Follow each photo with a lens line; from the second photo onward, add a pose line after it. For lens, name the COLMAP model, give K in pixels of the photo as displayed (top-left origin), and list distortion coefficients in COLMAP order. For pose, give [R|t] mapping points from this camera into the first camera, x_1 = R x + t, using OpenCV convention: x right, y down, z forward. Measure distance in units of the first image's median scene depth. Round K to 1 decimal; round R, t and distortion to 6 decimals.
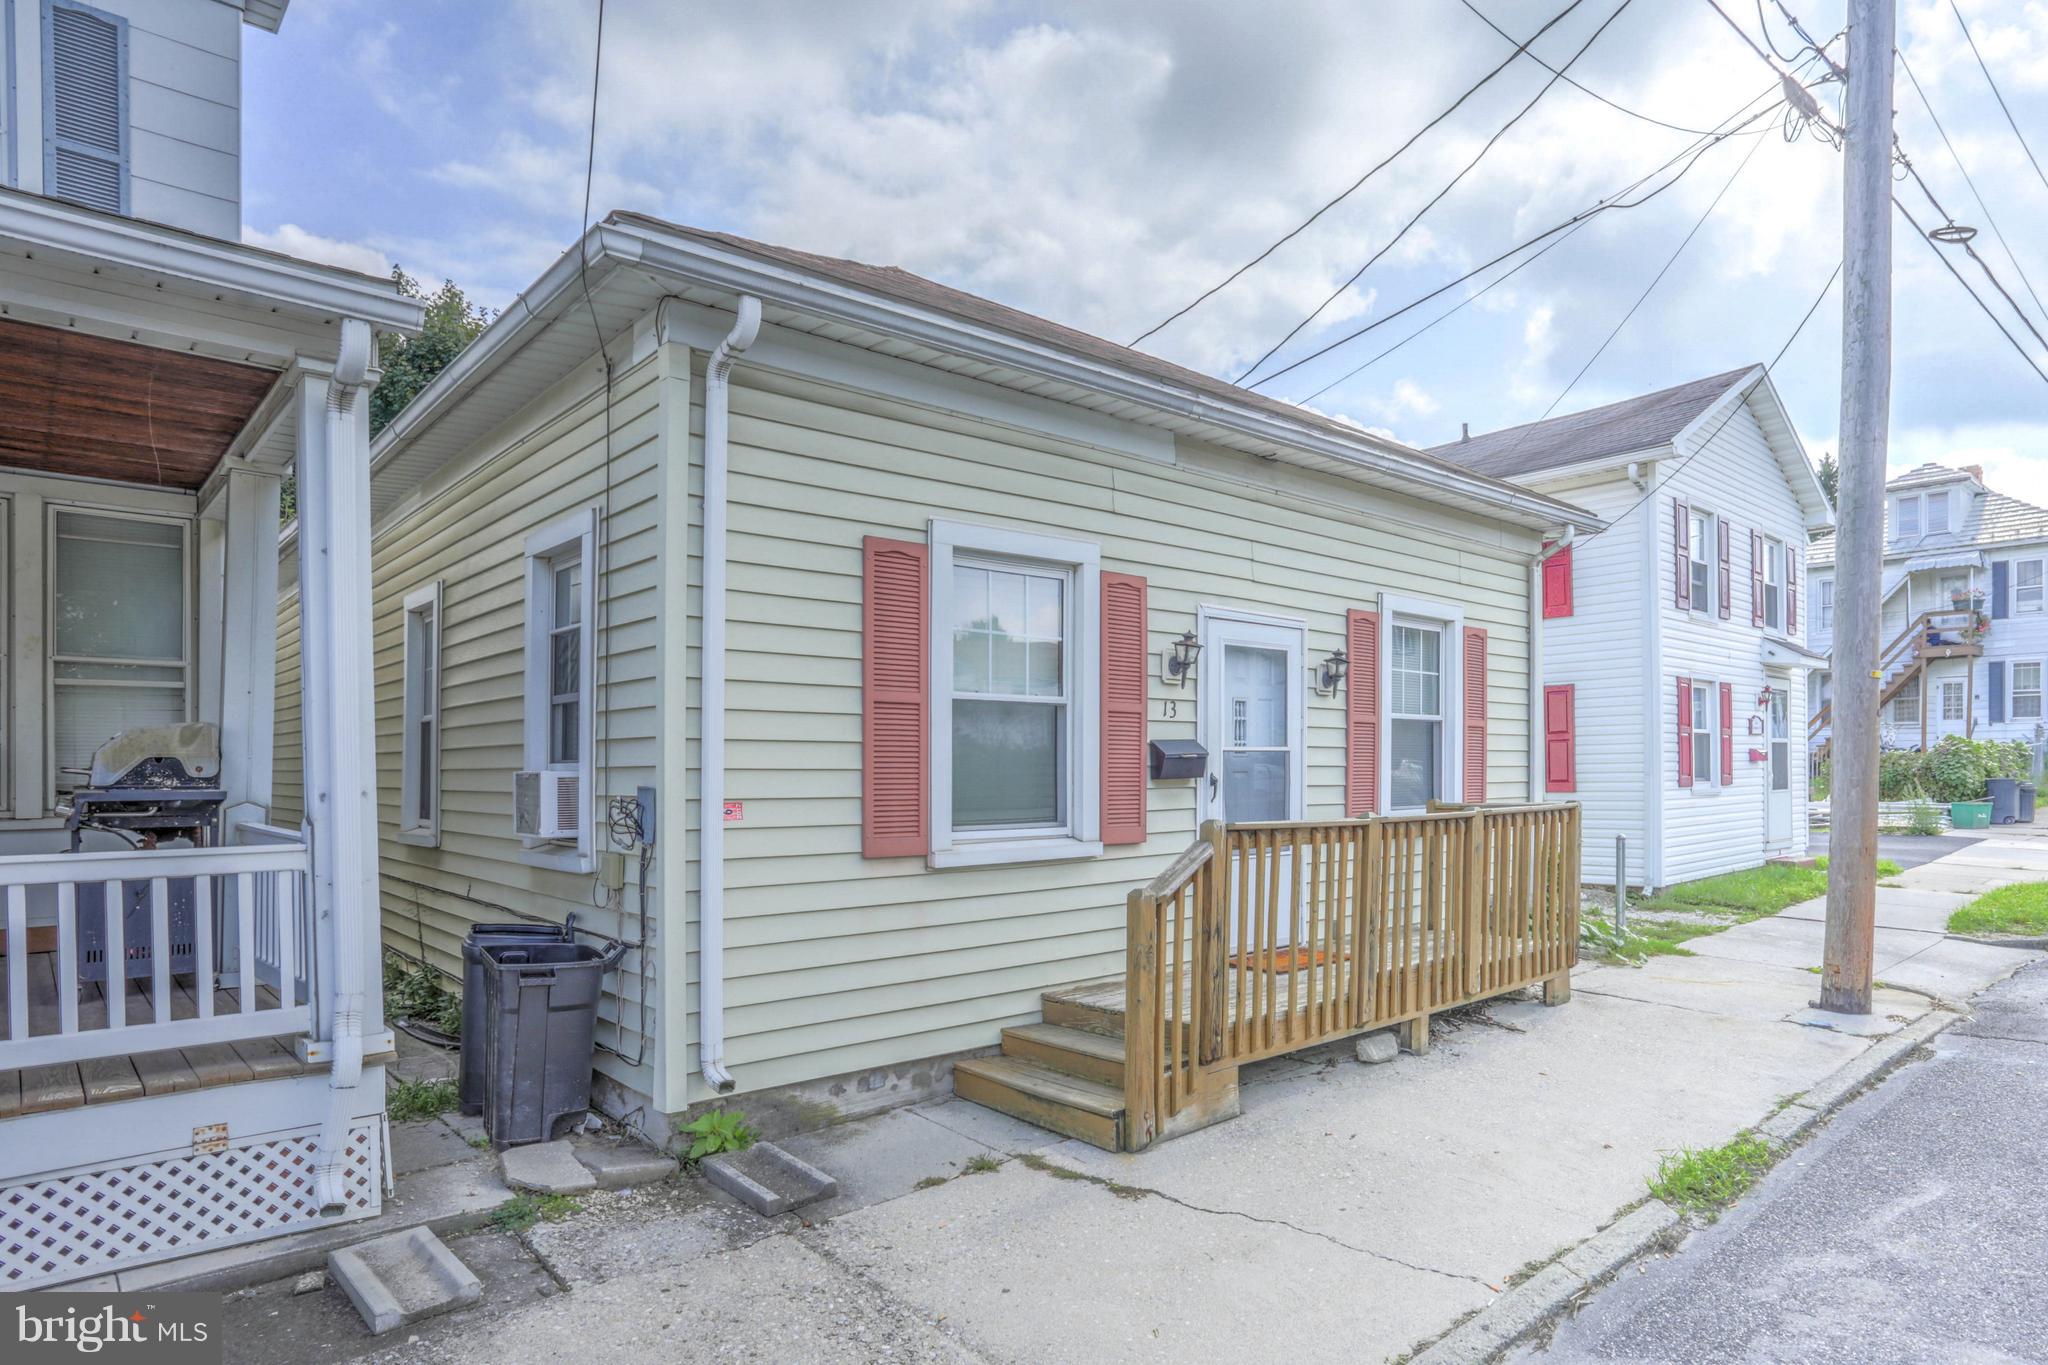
lens RADIAL K [[1091.7, 0, 1024.0], [0, 1091.7, 682.5], [0, 0, 1]] dist [-0.038634, 0.020109]
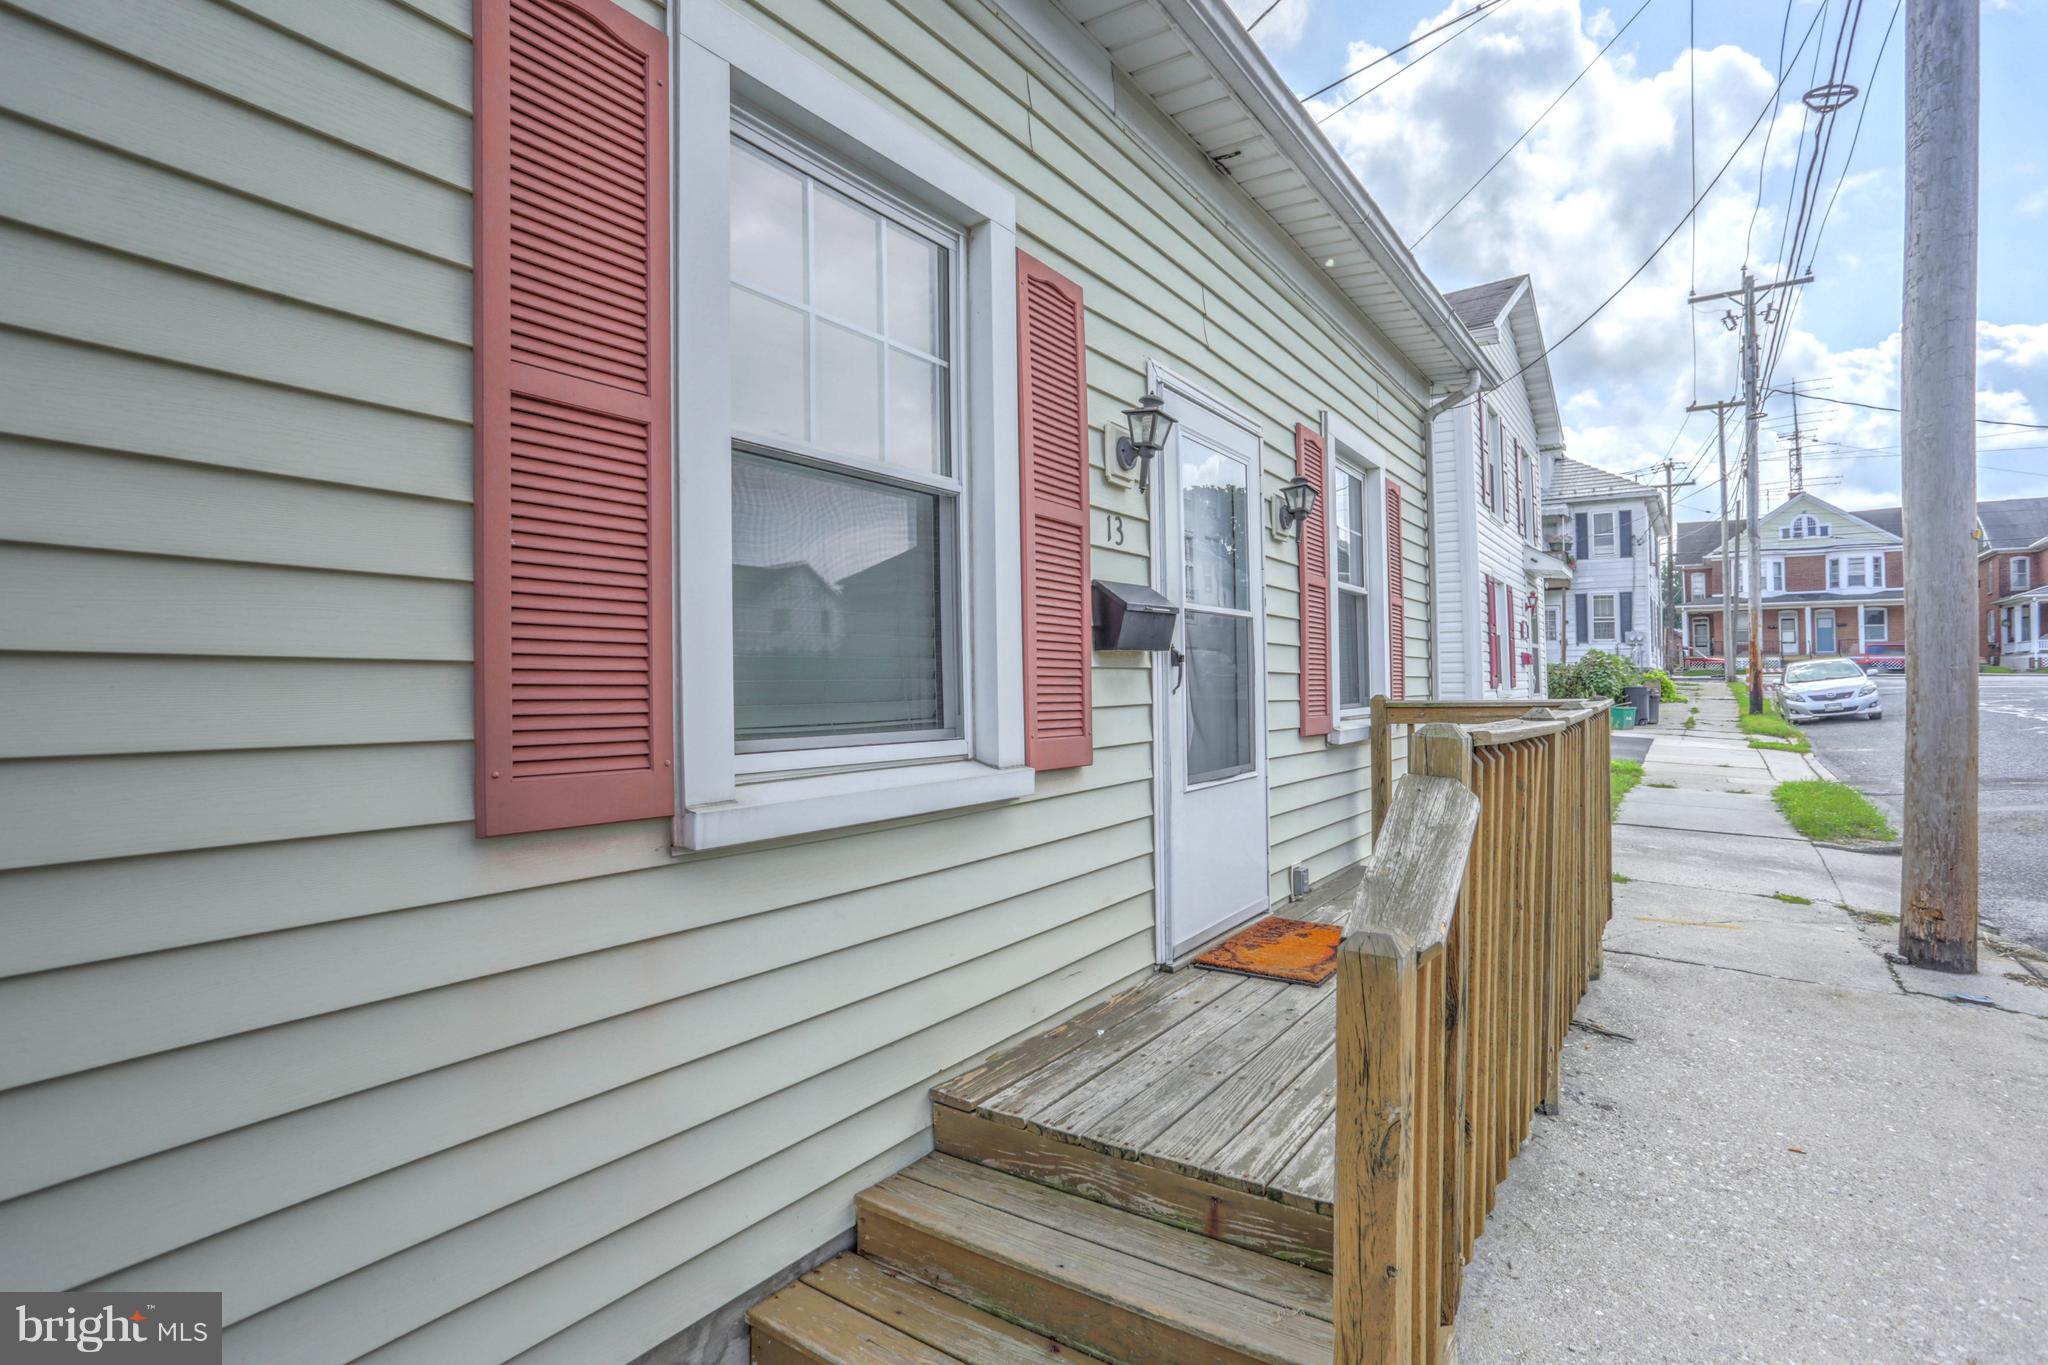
lens RADIAL K [[1041.7, 0, 1067.6], [0, 1041.7, 704.2], [0, 0, 1]] dist [-0.011210, 0.000679]
pose [[0.955133, -0.000359, 0.296178, -0.052231], [-0.030953, 0.994402, 0.101026, 0.062742], [-0.294556, -0.105661, 0.949775, 0.499137]]
